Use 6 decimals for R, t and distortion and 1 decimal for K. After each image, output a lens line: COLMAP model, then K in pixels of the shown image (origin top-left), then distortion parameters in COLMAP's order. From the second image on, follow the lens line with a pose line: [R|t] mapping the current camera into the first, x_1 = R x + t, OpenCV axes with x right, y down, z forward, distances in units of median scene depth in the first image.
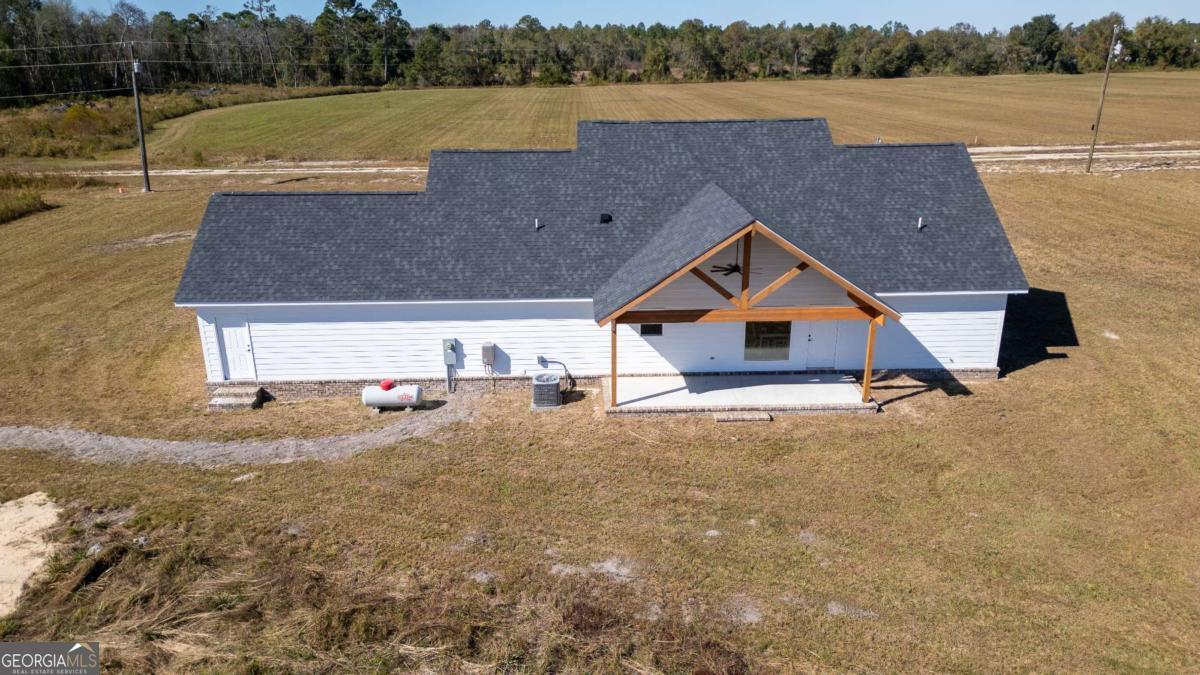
lens RADIAL K [[837.8, 0, 604.6], [0, 837.8, 339.8], [0, 0, 1]] dist [0.074417, -0.069858]
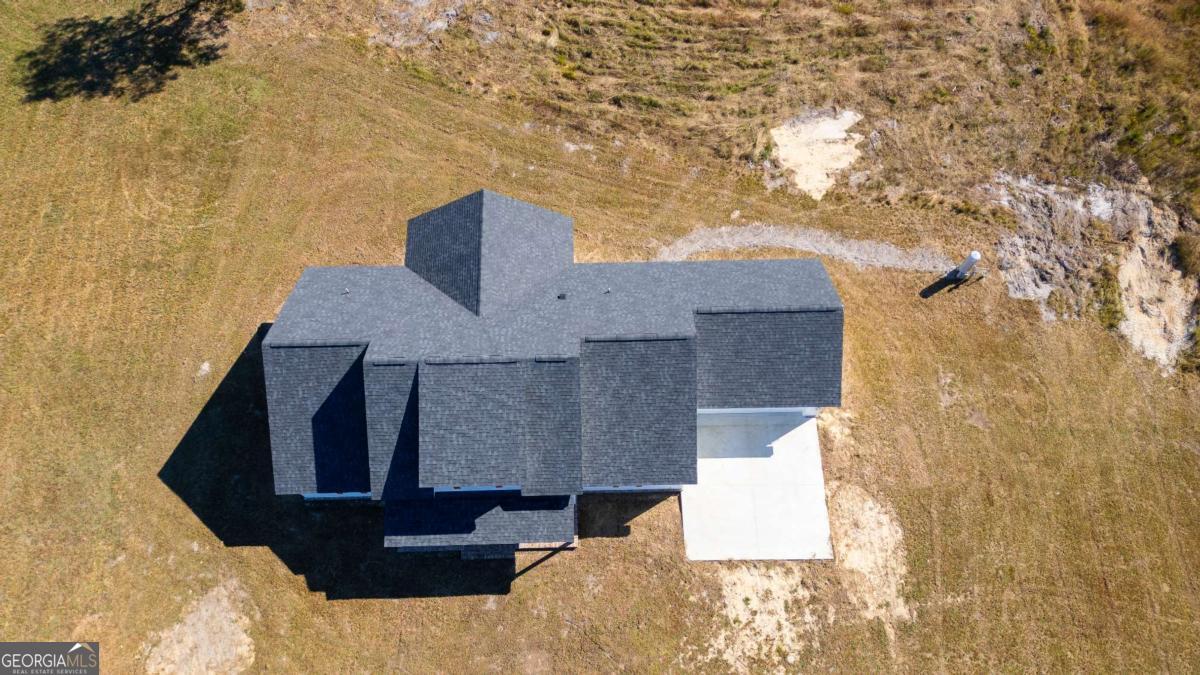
lens RADIAL K [[837.8, 0, 603.7], [0, 837.8, 331.3], [0, 0, 1]] dist [0.074417, -0.069858]
pose [[-0.999924, -0.002784, 0.012043, -0.011020], [0.011793, 0.076919, 0.996968, -0.194251], [-0.003702, 0.997033, -0.076880, 0.144339]]
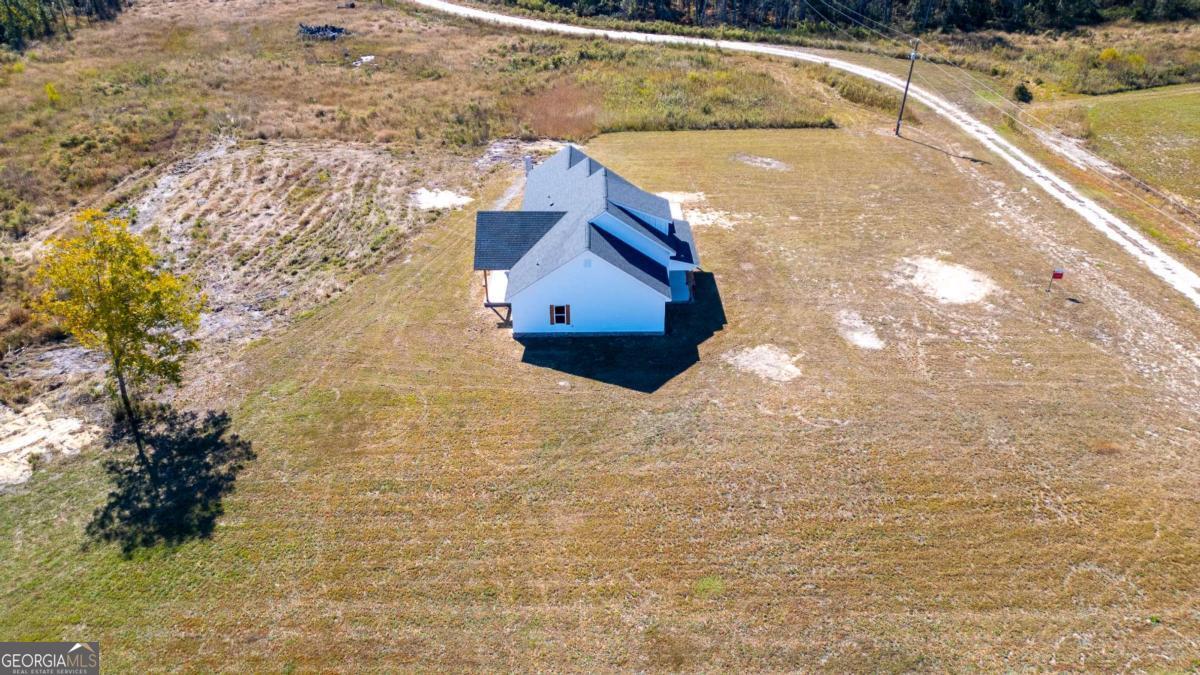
lens RADIAL K [[837.8, 0, 599.9], [0, 837.8, 339.5], [0, 0, 1]] dist [0.074417, -0.069858]
pose [[-0.017893, 0.513349, -0.857994, 0.283575], [-0.325667, 0.808342, 0.490433, -0.131951], [0.945315, 0.288196, 0.152717, 0.107527]]
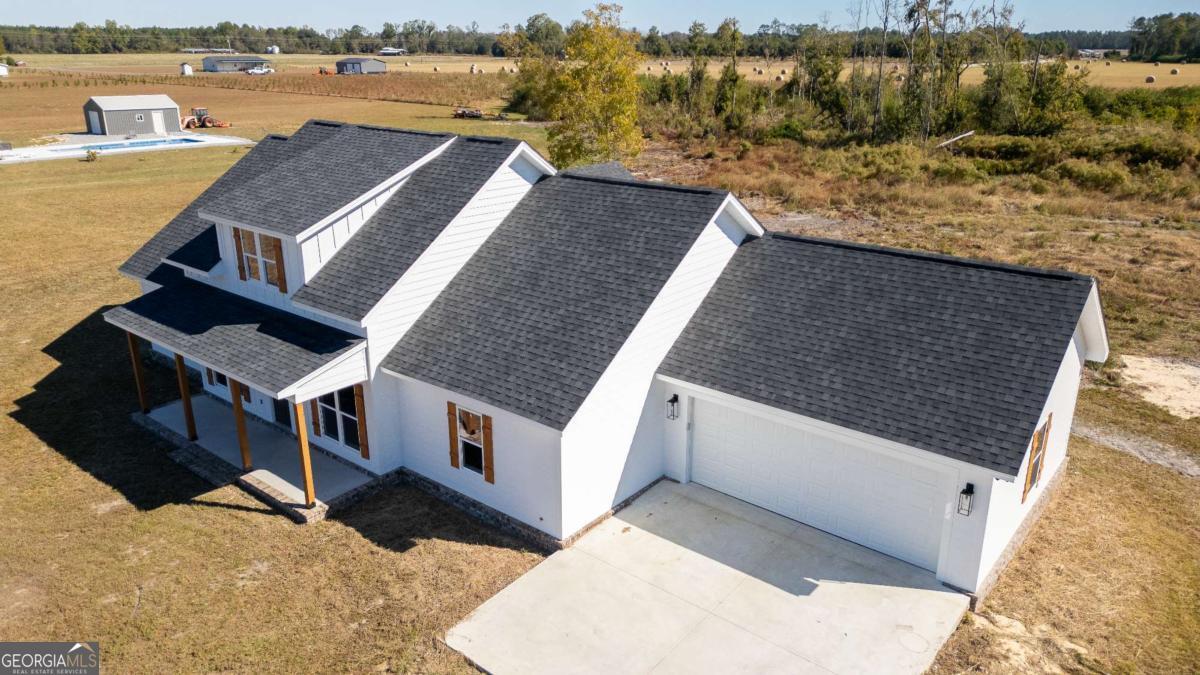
lens RADIAL K [[837.8, 0, 603.6], [0, 837.8, 327.8], [0, 0, 1]] dist [0.074417, -0.069858]
pose [[-0.755761, -0.201750, 0.622995, -0.072585], [0.218590, 0.819069, 0.530420, -0.065731], [-0.617287, 0.537051, -0.574920, 0.195641]]
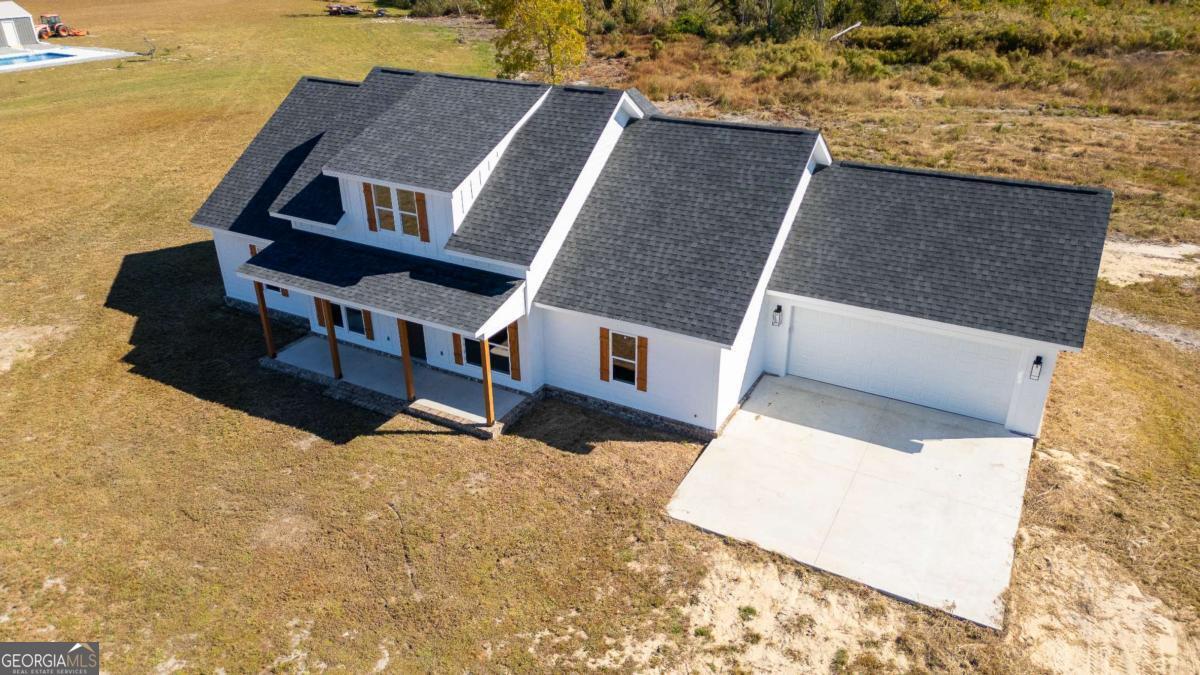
lens RADIAL K [[837.8, 0, 601.6], [0, 837.8, 330.9], [0, 0, 1]] dist [0.074417, -0.069858]
pose [[-0.861505, -0.211700, 0.461510, -0.056049], [0.178752, 0.724293, 0.665918, -0.083696], [-0.475243, 0.656188, -0.586141, 0.218646]]
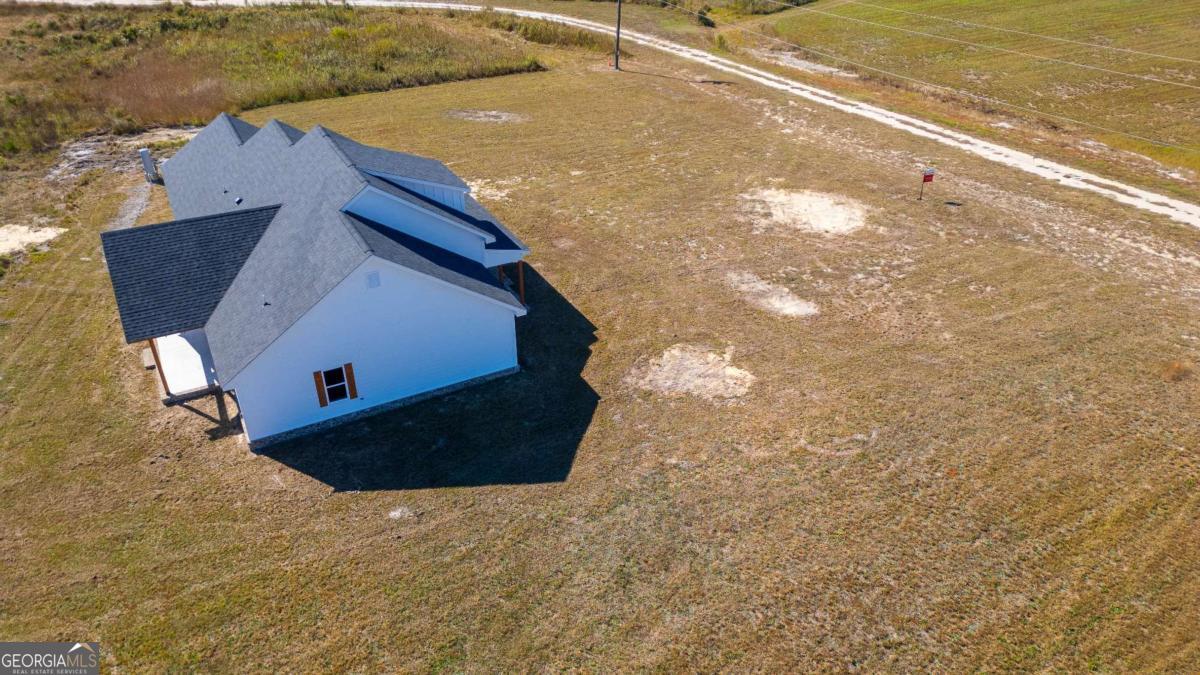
lens RADIAL K [[837.8, 0, 602.8], [0, 837.8, 337.1], [0, 0, 1]] dist [0.074417, -0.069858]
pose [[0.450930, 0.455433, -0.767622, 0.181873], [-0.290979, 0.888049, 0.355951, -0.077121], [0.843797, 0.062853, 0.532969, 0.094980]]
